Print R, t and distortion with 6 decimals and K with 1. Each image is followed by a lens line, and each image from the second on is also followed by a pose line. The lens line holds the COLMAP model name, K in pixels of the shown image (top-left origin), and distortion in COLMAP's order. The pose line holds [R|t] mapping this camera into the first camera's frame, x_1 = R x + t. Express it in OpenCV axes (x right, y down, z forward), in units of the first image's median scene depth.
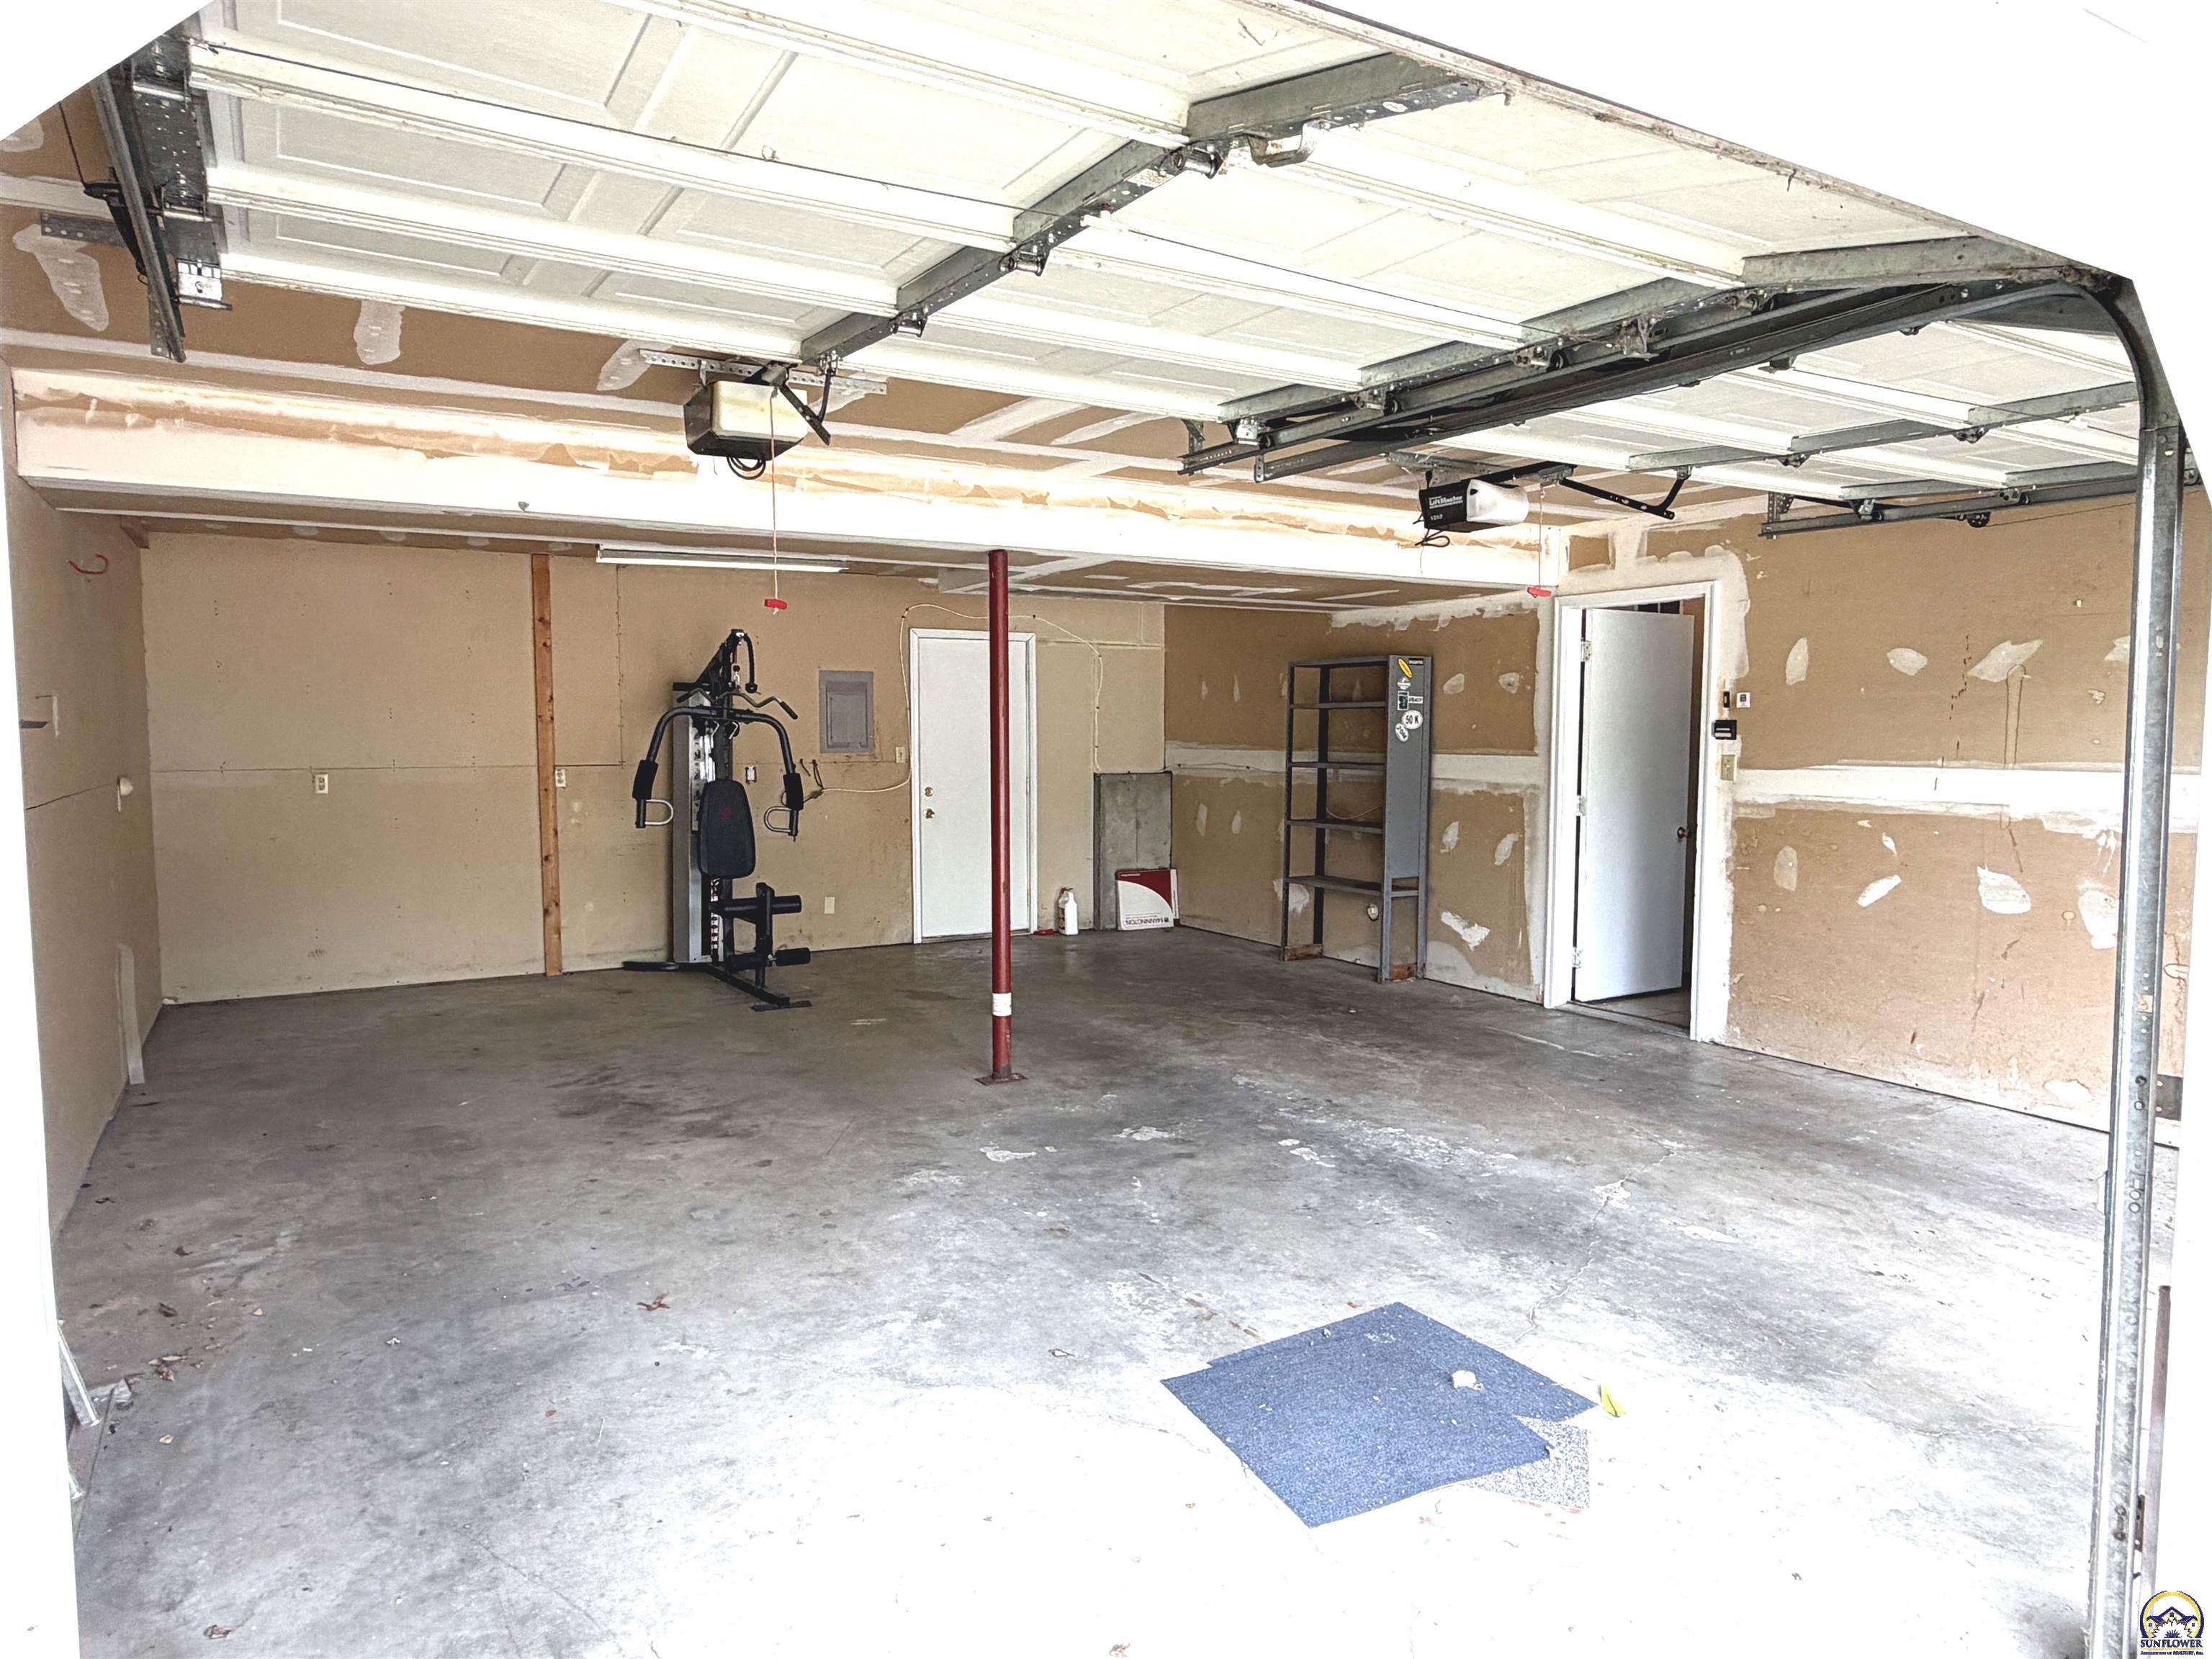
lens RADIAL K [[1380.8, 0, 1105.3], [0, 1380.8, 813.8], [0, 0, 1]] dist [-0.026514, 0.005386]
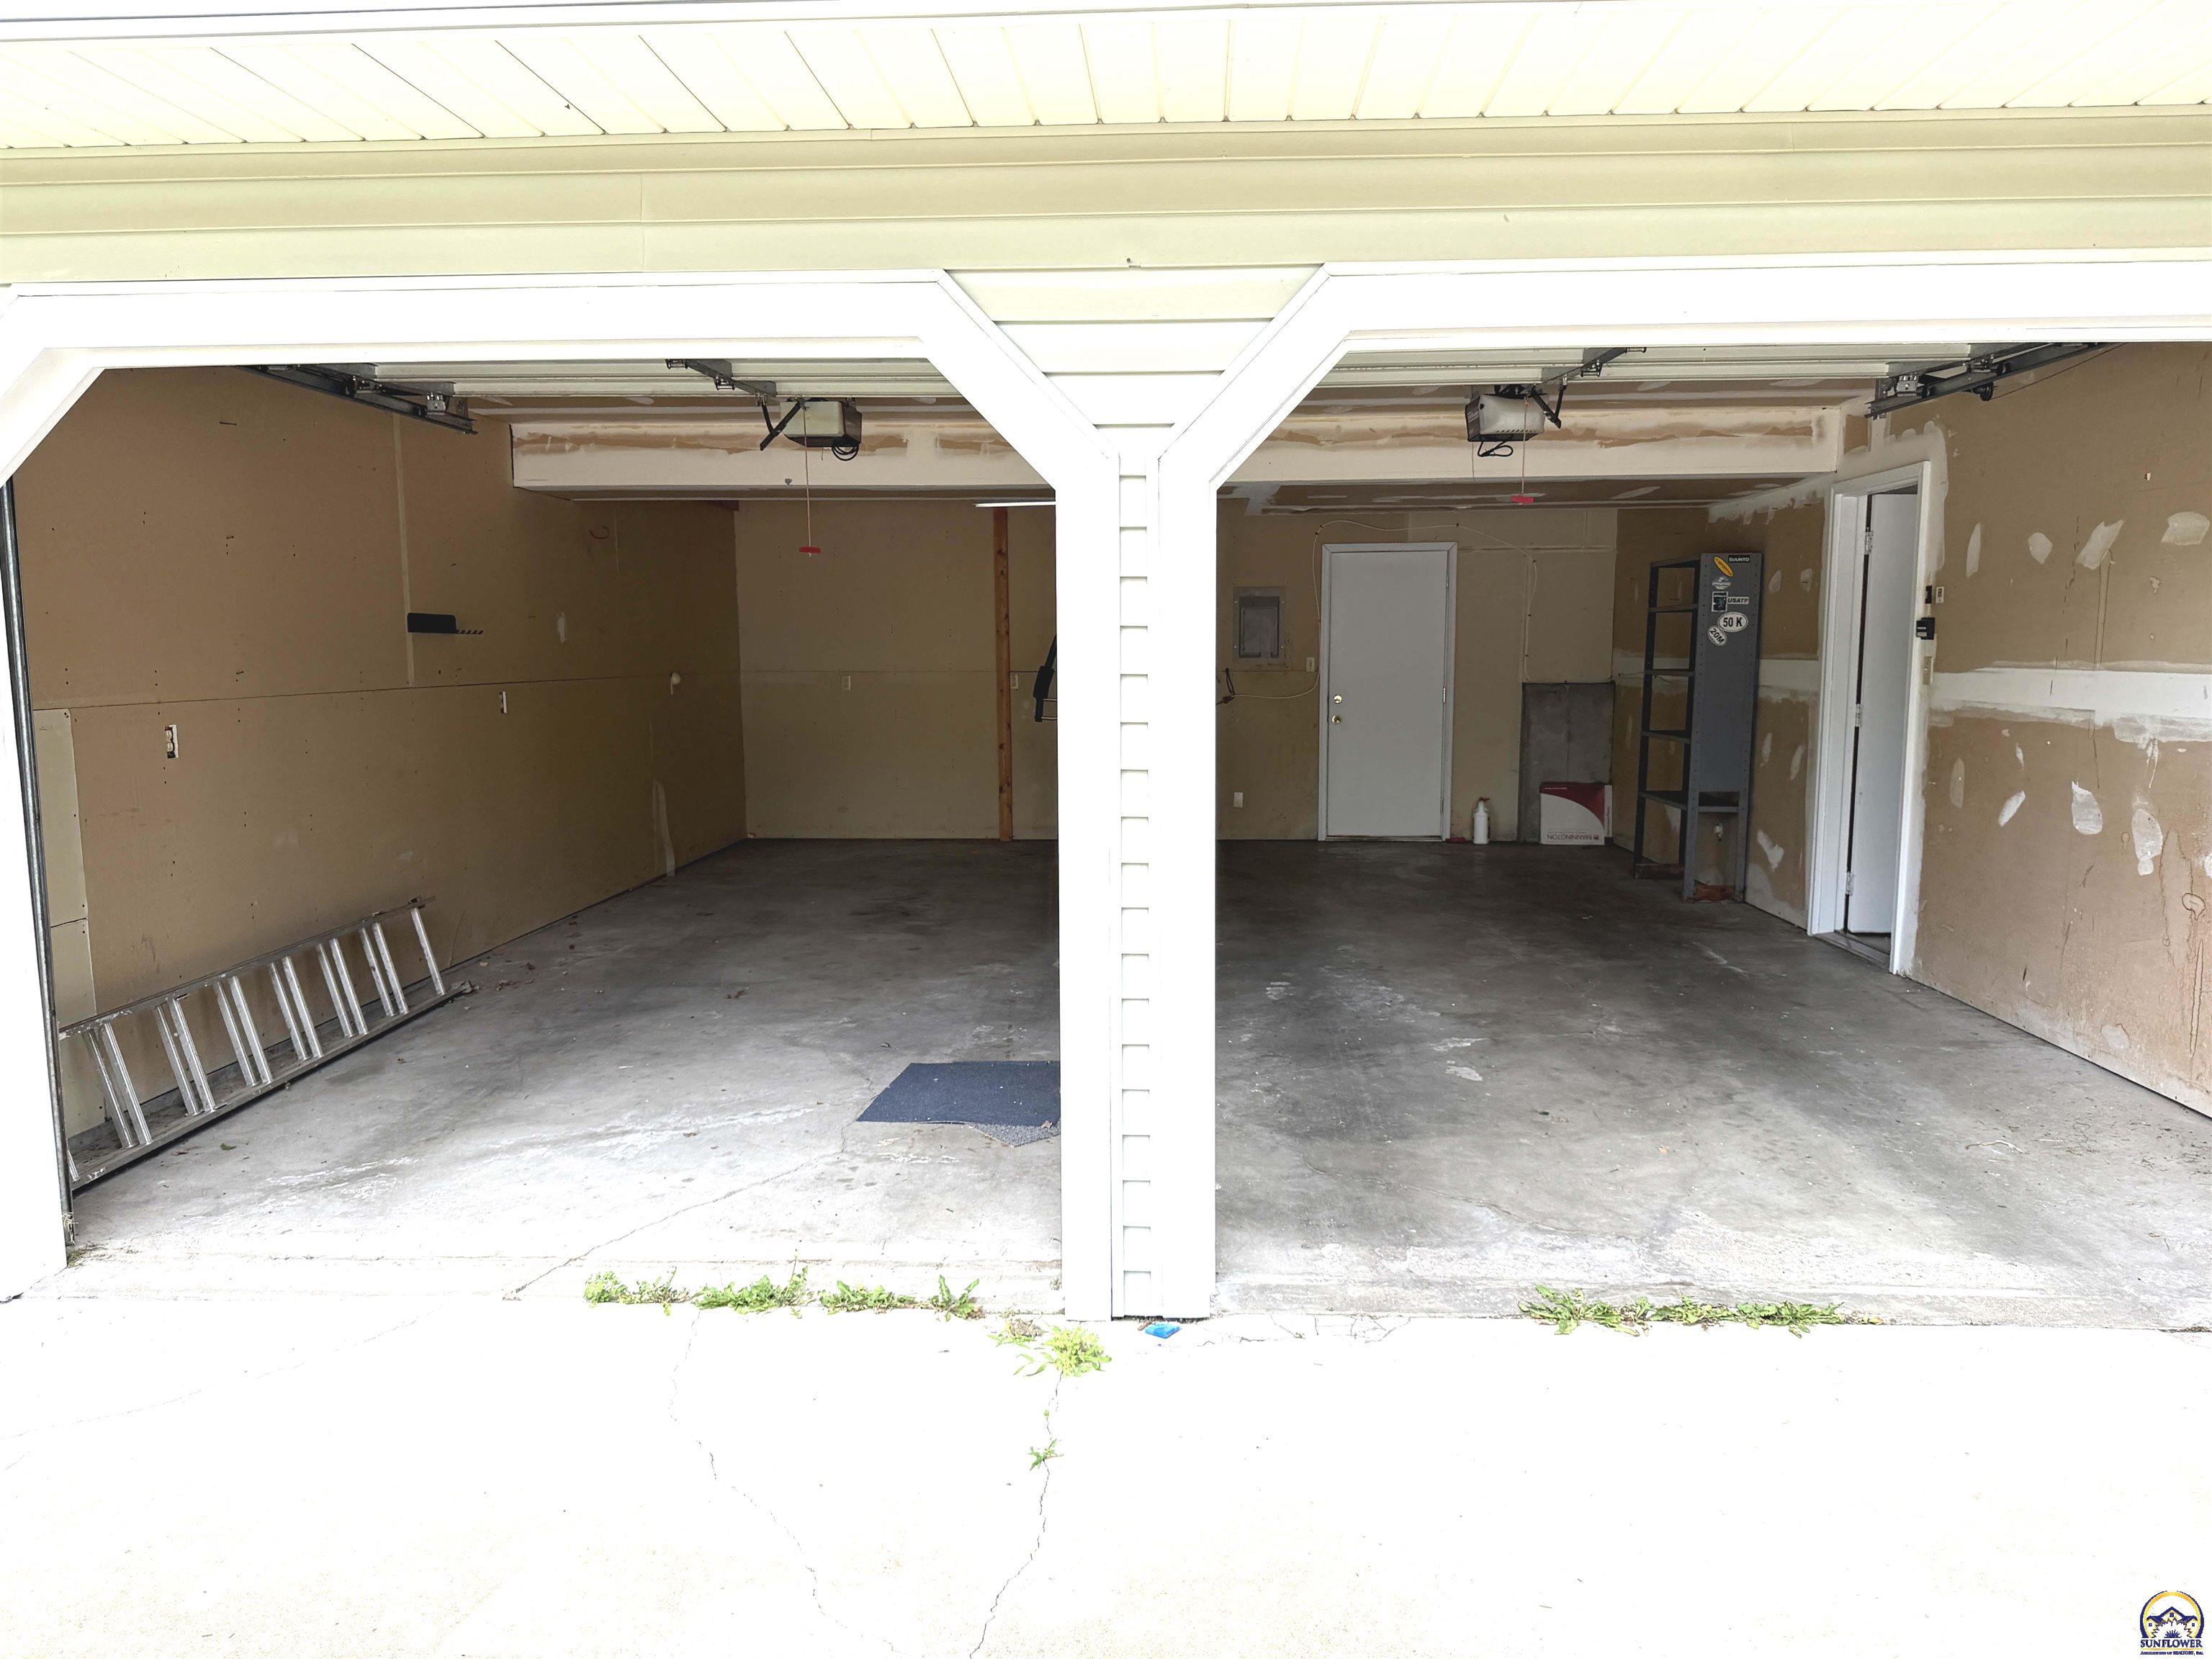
lens RADIAL K [[1598.4, 0, 1107.1], [0, 1598.4, 827.1], [0, 0, 1]] dist [0.006946, -0.010967]
pose [[0.834708, 0.057265, -0.547708, 0.587725], [-0.028639, 0.997747, 0.060672, 0.020193], [0.549948, -0.034958, 0.834467, -0.170845]]
